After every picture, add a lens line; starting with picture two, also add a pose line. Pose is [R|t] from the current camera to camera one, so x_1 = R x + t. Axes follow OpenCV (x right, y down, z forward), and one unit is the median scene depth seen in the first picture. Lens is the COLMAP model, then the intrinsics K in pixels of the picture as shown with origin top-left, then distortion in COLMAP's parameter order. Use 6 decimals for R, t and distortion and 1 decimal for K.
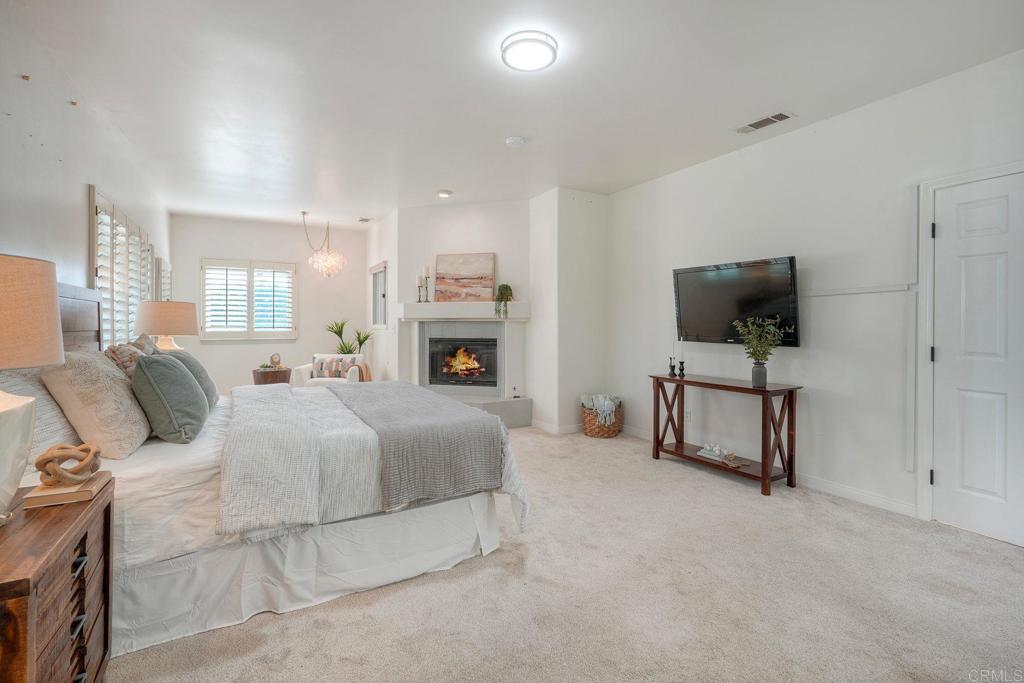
lens RADIAL K [[469.0, 0, 518.7], [0, 469.0, 332.3], [0, 0, 1]] dist [-0.002494, -0.000043]
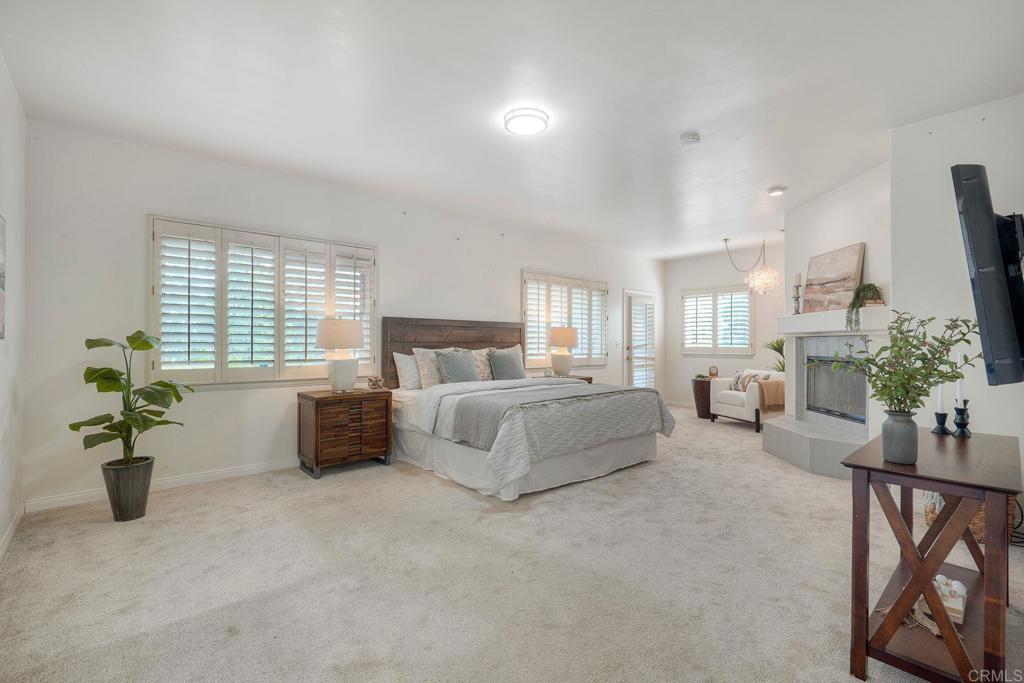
lens RADIAL K [[477.3, 0, 512.0], [0, 477.3, 341.5], [0, 0, 1]] dist [-0.000390, -0.000063]
pose [[0.174453, -0.005497, -0.984650, 0.587231], [-0.014367, 0.999864, -0.008127, 0.000715], [0.984561, 0.015564, 0.174350, 0.327163]]
